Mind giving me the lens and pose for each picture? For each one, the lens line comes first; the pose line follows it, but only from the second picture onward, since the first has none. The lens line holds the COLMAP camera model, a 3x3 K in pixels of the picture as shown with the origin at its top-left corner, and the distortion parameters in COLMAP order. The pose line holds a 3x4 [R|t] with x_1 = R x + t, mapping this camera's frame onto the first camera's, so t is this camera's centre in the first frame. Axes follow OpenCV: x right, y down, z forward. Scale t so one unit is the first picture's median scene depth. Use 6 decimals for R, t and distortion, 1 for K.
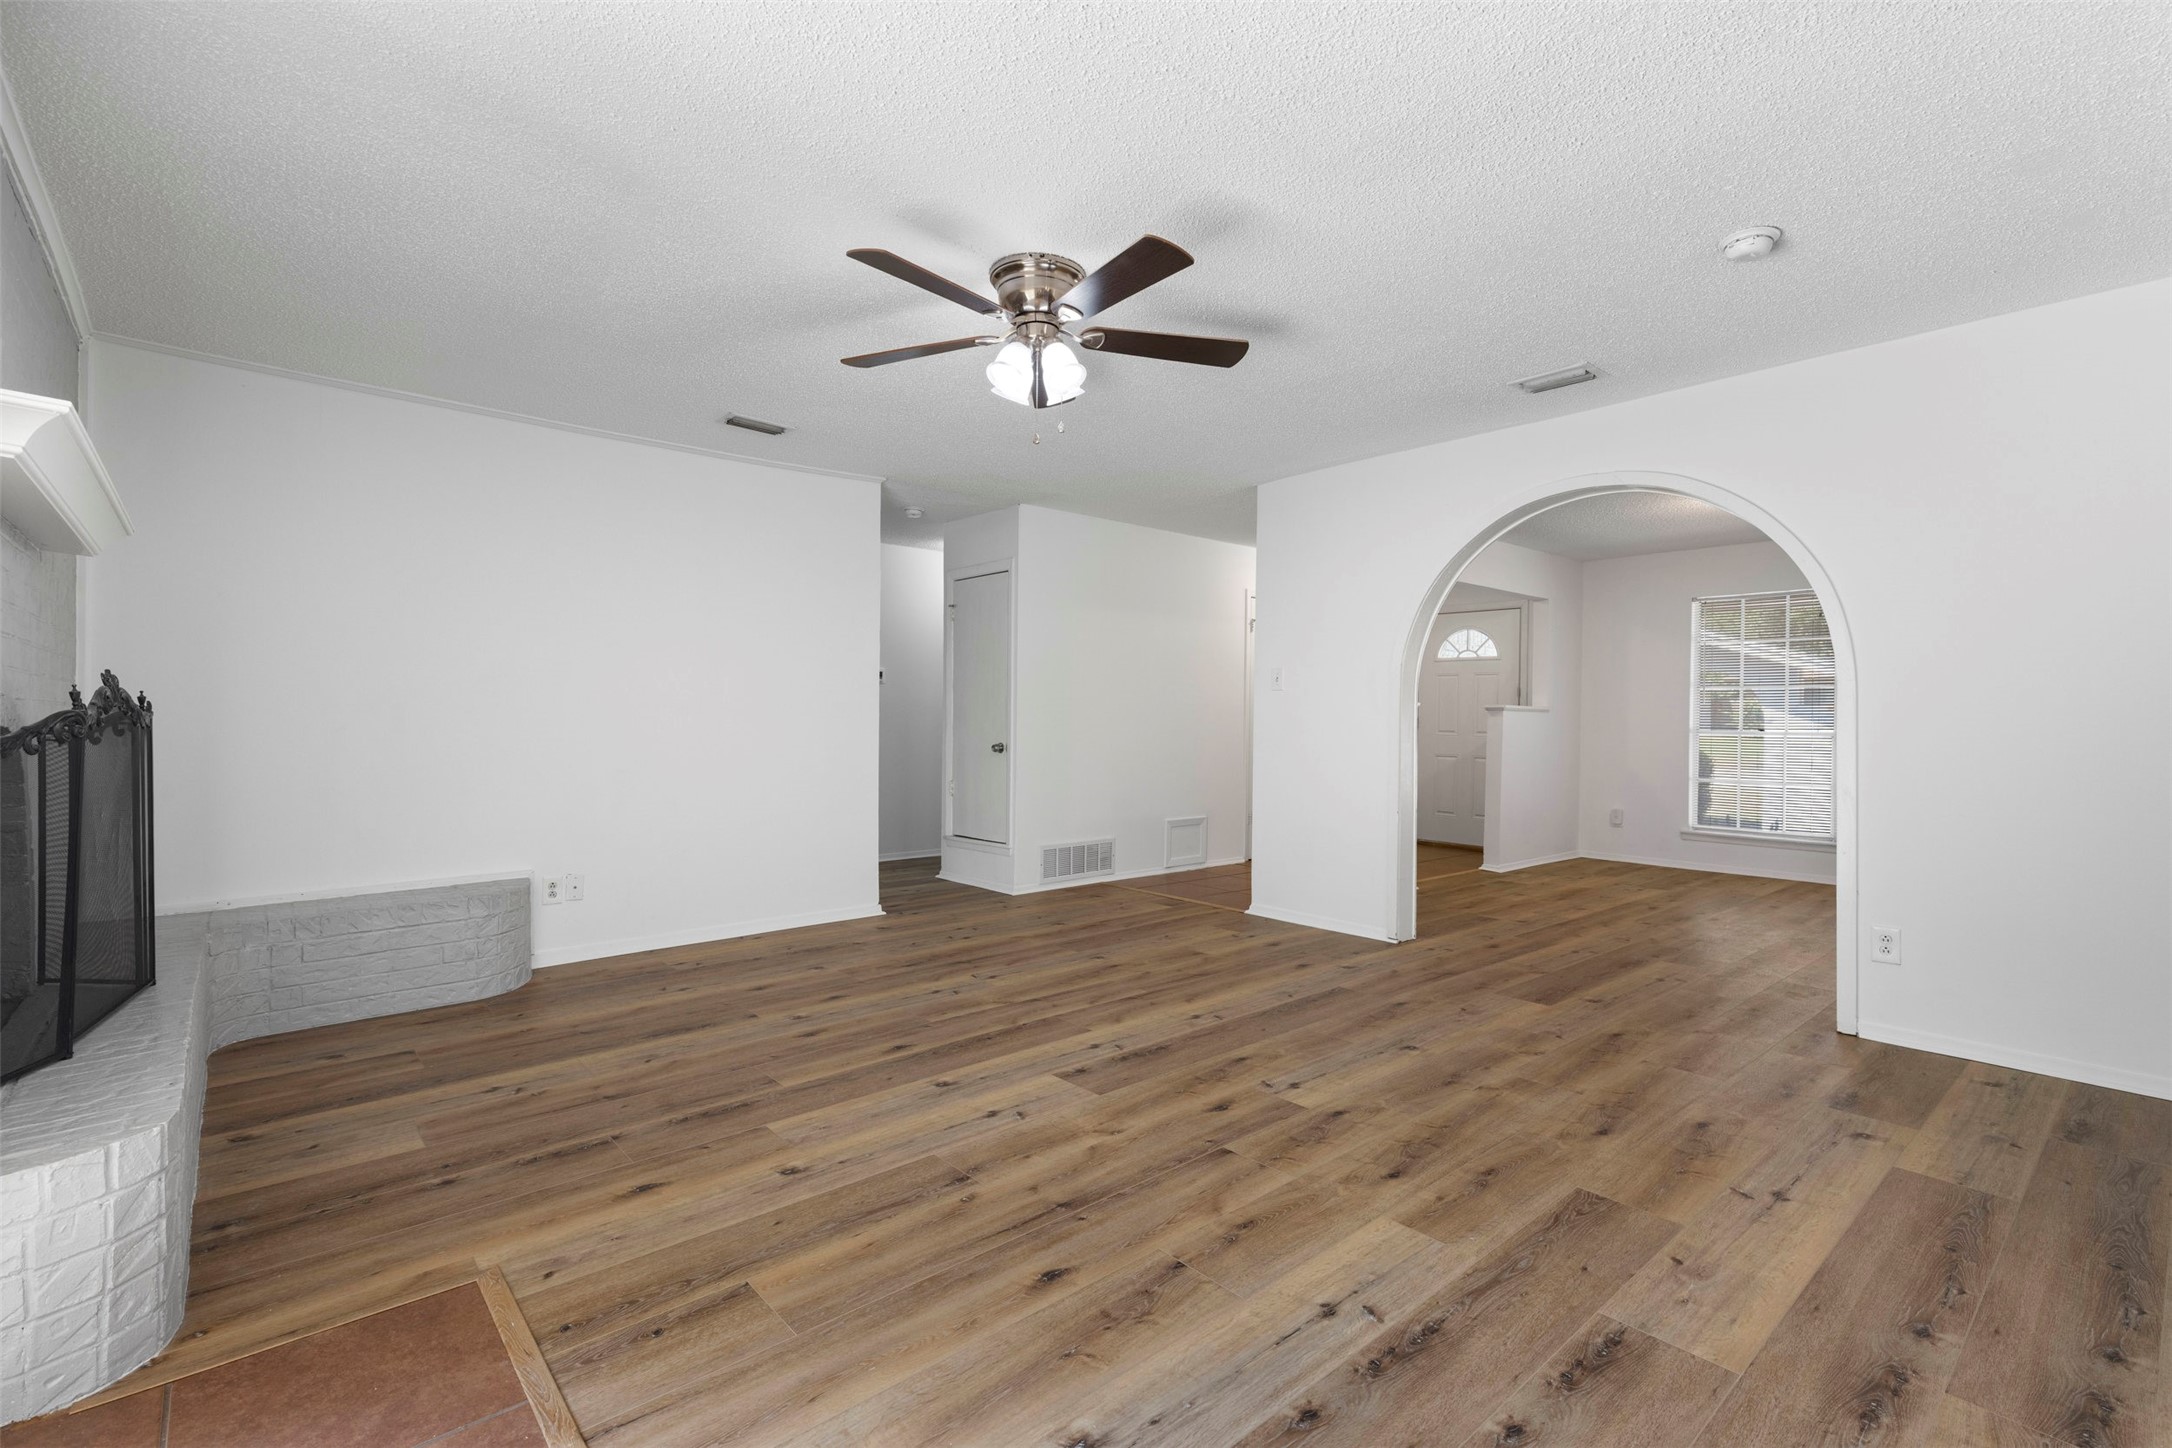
lens RADIAL K [[972.1, 0, 1082.3], [0, 972.1, 715.5], [0, 0, 1]] dist [-0.000322, 0.000961]
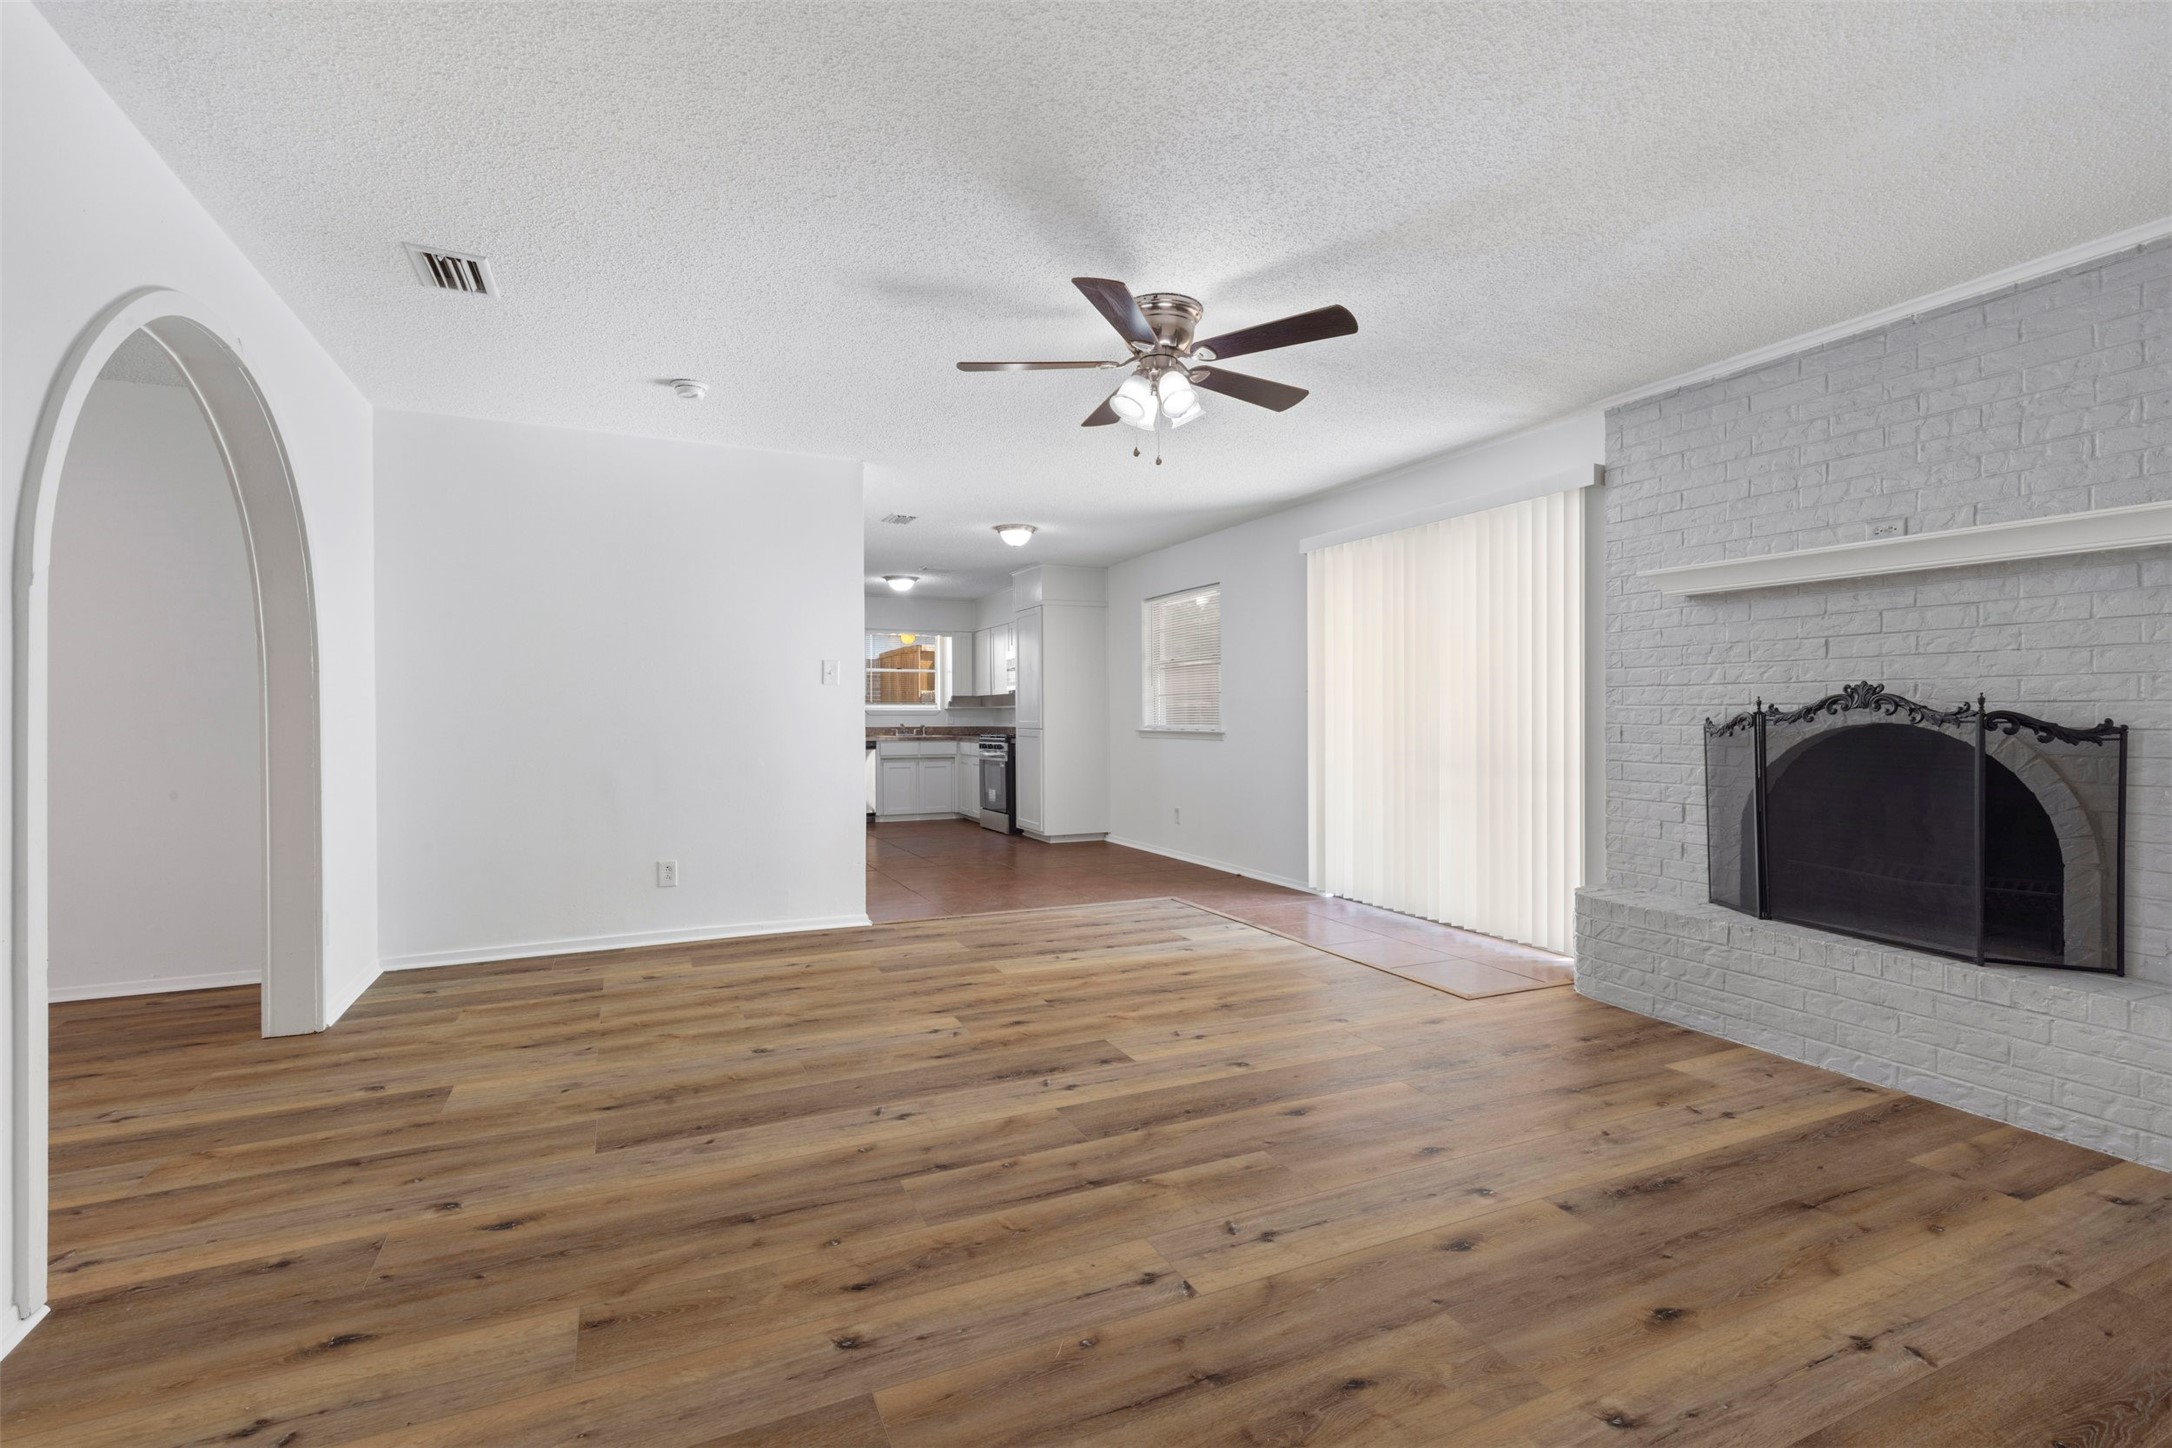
lens RADIAL K [[972.1, 0, 1082.3], [0, 972.1, 715.5], [0, 0, 1]] dist [-0.000322, 0.000961]
pose [[-0.961435, -0.004597, 0.274995, -0.249934], [-0.005272, 0.999985, -0.001717, 0.006675], [-0.274983, -0.003101, -0.961444, 1.940854]]
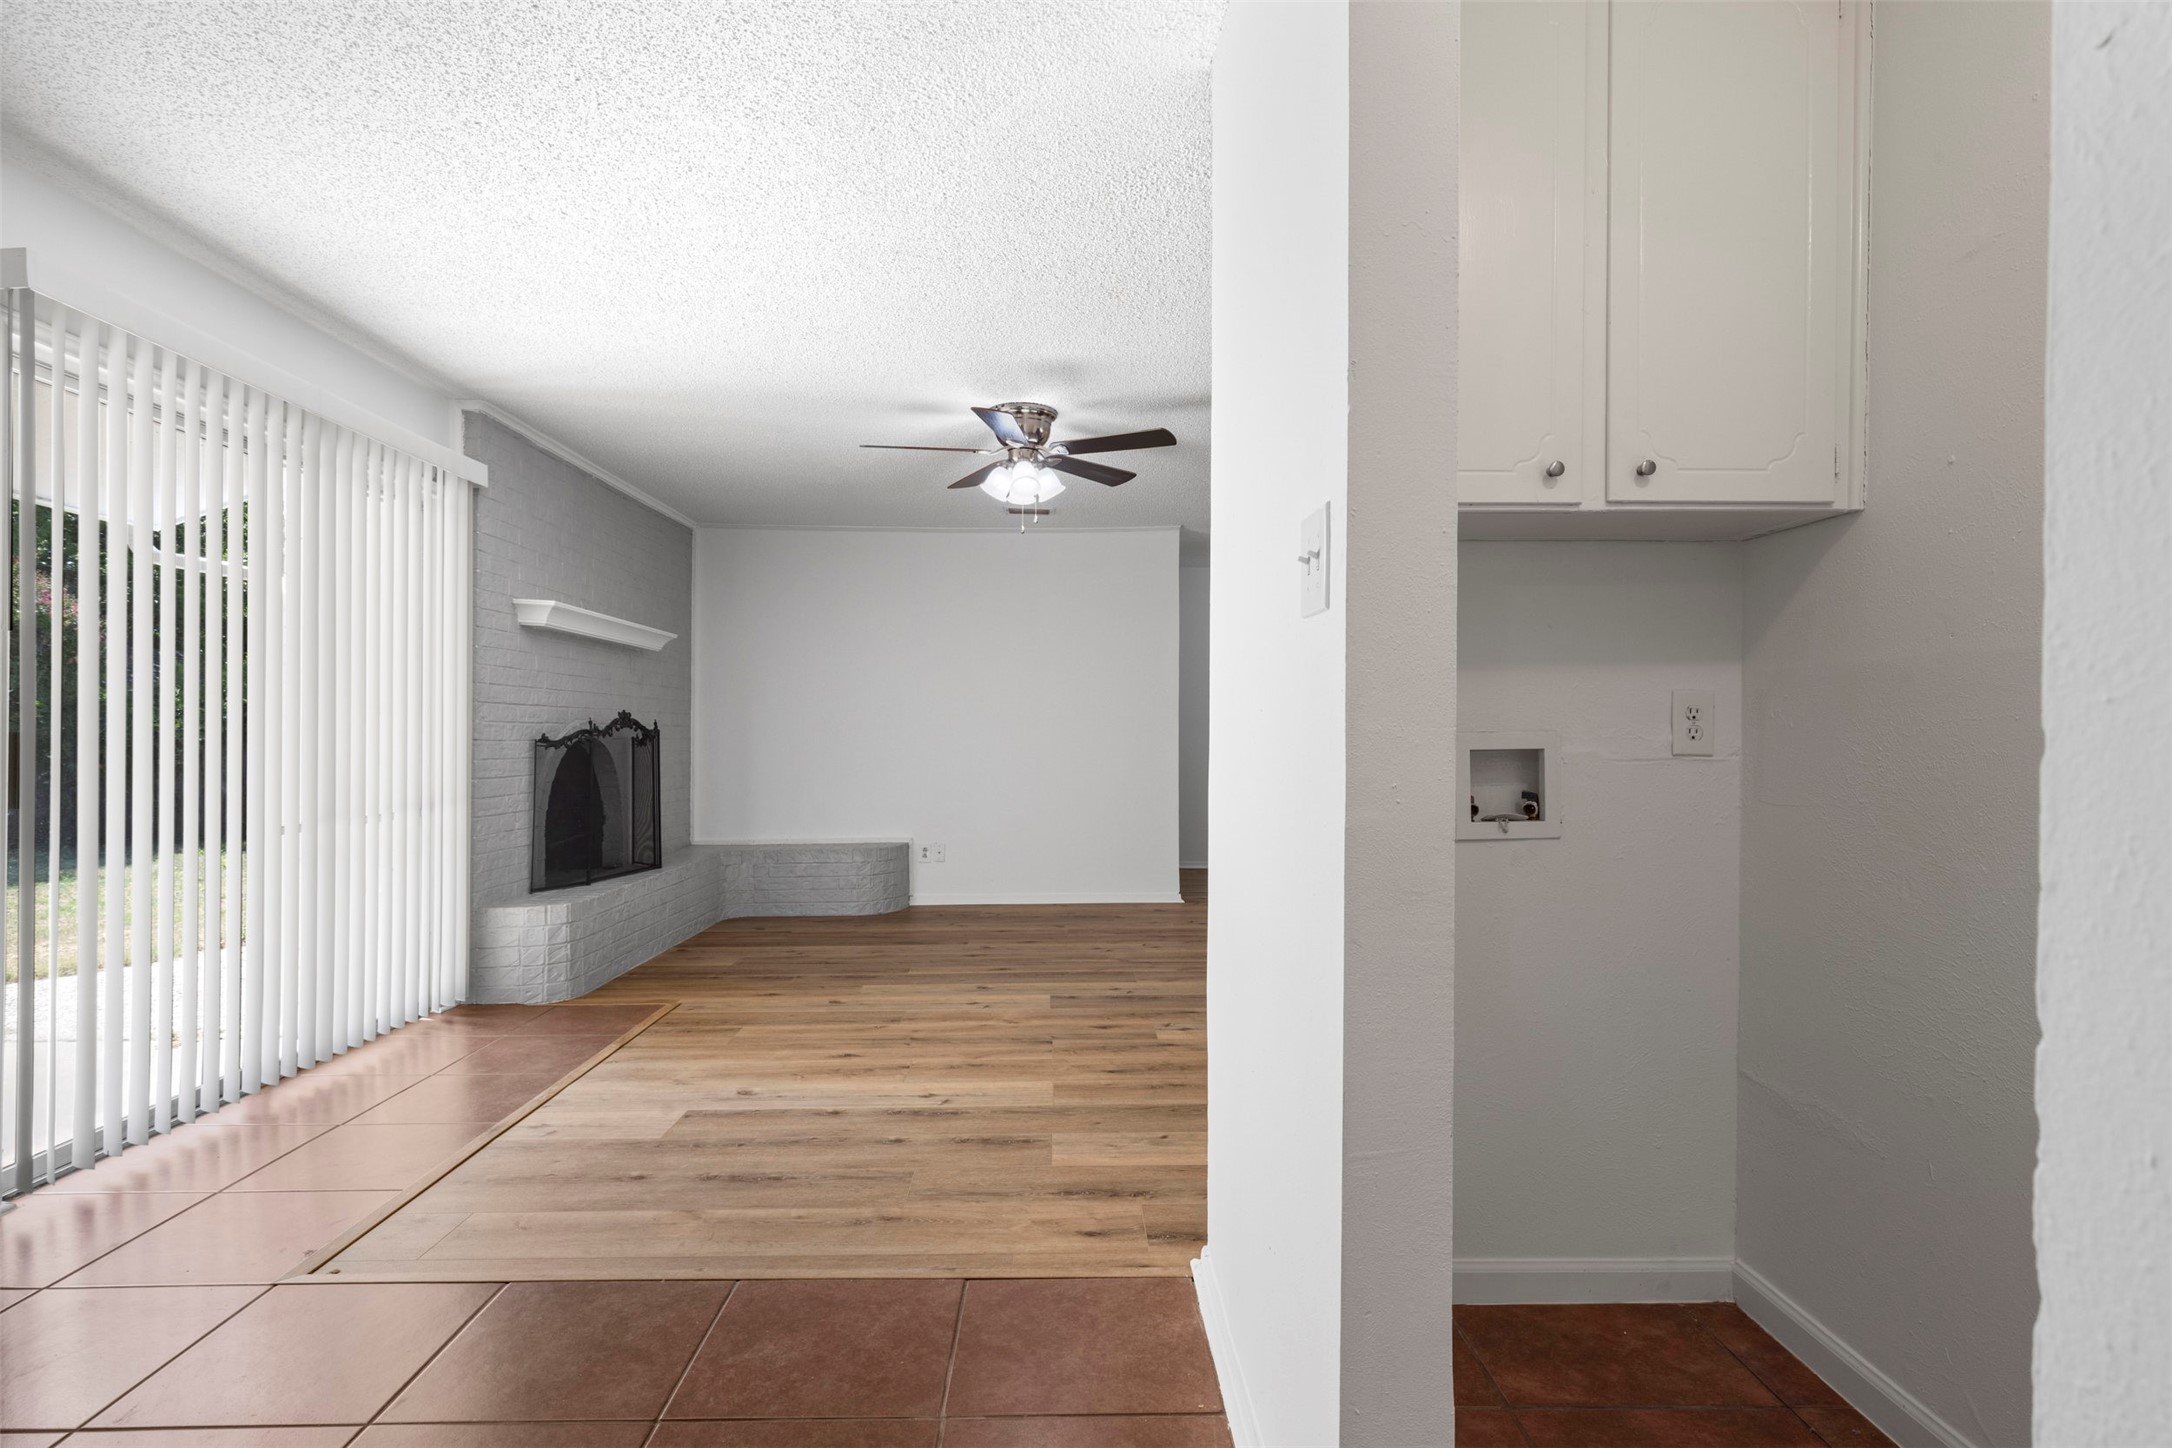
lens RADIAL K [[1103.2, 0, 1086.0], [0, 1103.2, 724.0], [0, 0, 1]] dist [-0.001772, -0.000038]
pose [[0.771379, -0.007796, -0.636329, 0.952628], [0.002934, 0.999958, -0.008693, 0.006158], [0.636370, 0.004839, 0.771369, -0.147204]]
